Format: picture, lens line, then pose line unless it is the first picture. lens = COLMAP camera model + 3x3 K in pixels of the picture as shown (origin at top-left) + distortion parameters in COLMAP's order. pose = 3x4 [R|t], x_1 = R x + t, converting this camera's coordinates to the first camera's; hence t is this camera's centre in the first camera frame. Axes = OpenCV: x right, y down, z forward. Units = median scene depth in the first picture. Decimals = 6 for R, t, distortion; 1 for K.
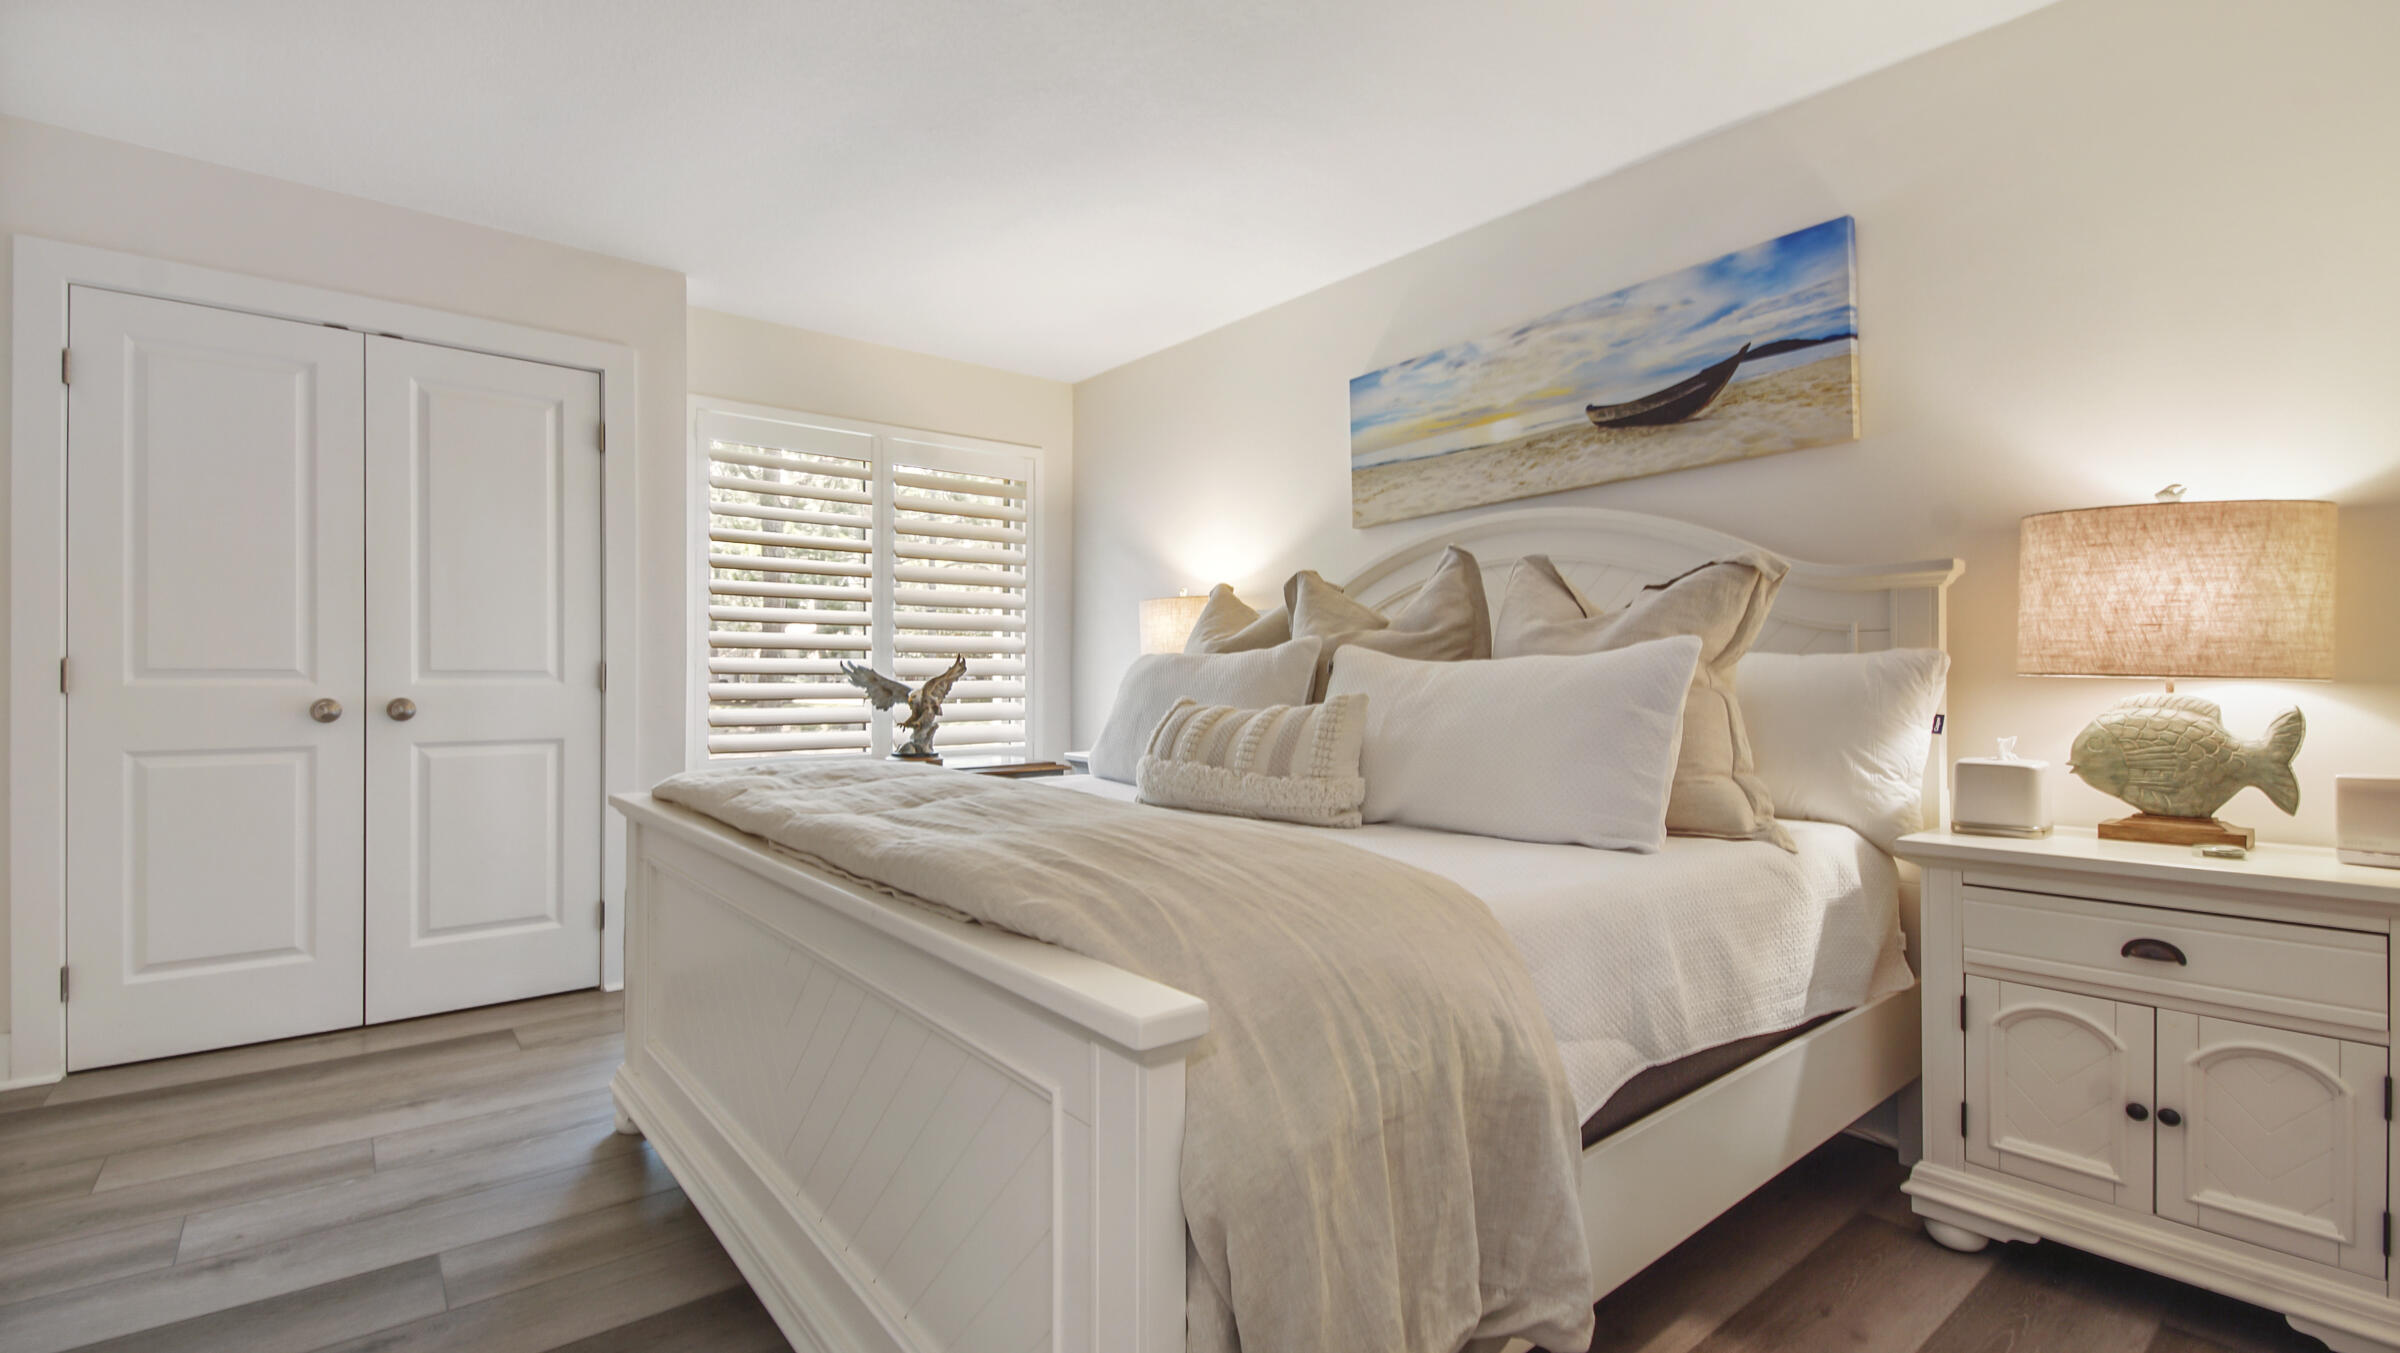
lens RADIAL K [[1052.7, 0, 1191.1], [0, 1052.7, 651.6], [0, 0, 1]] dist [0.041128, -0.025512]
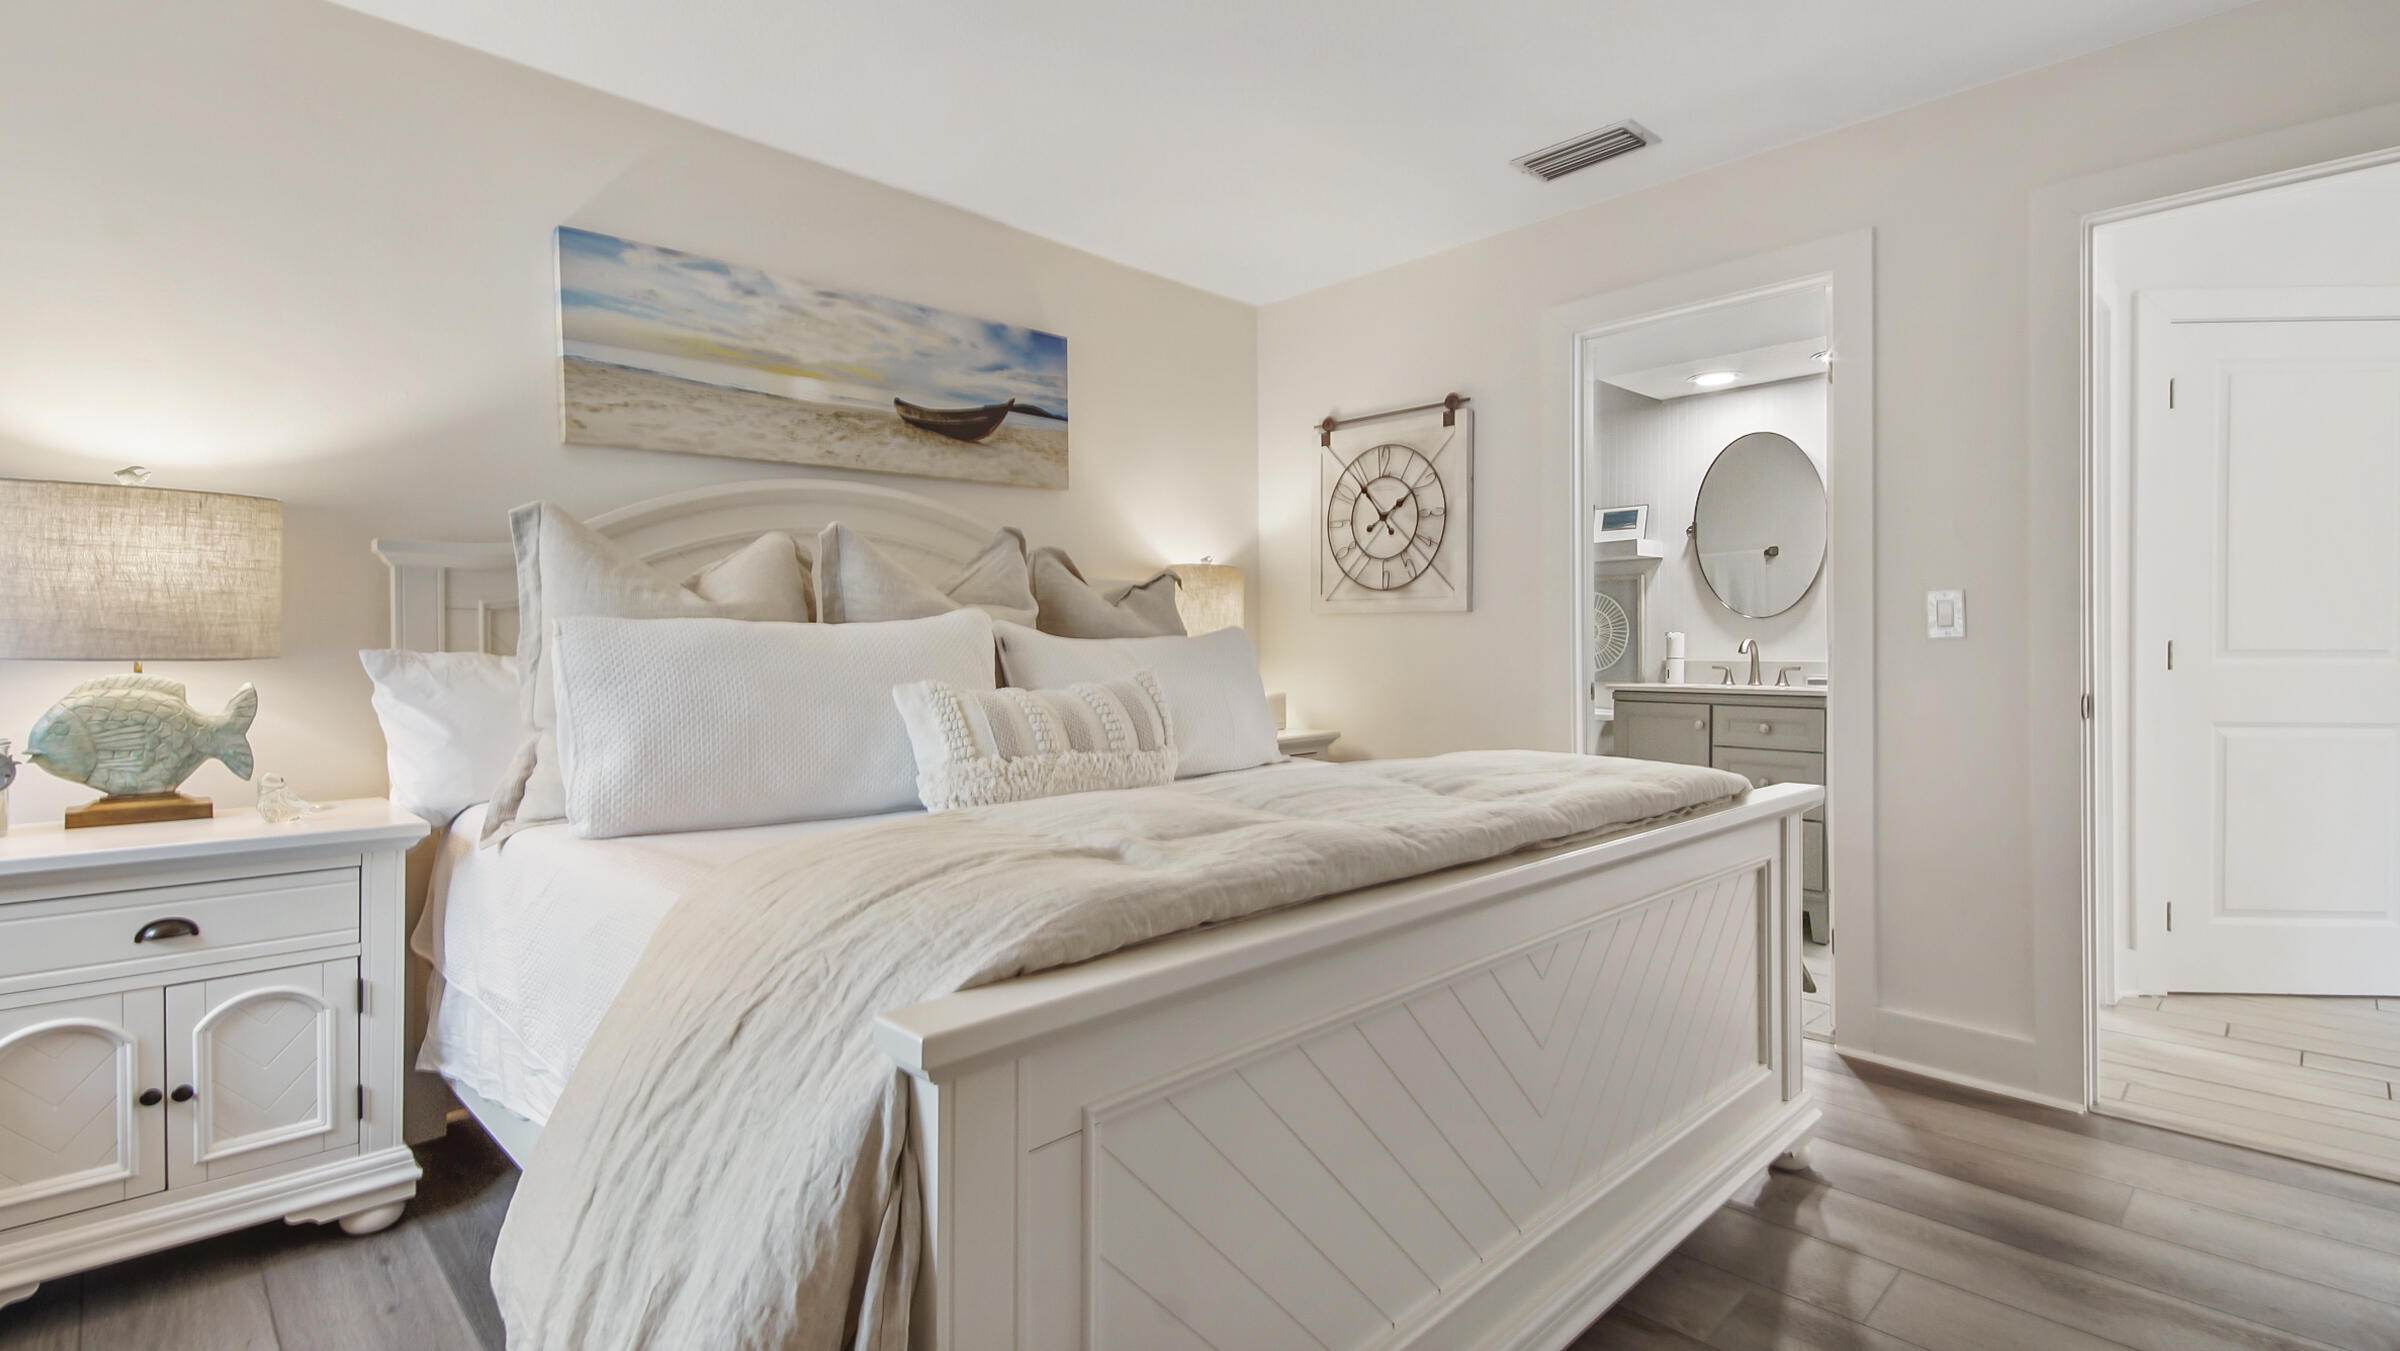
lens RADIAL K [[973.2, 0, 1206.6], [0, 973.2, 628.8], [0, 0, 1]] dist [0.001363, -0.006930]
pose [[-0.055054, 0.024314, 0.998187, -0.556092], [-0.018882, 0.999499, -0.025388, 0.015604], [-0.998305, -0.020245, -0.054567, 0.673381]]
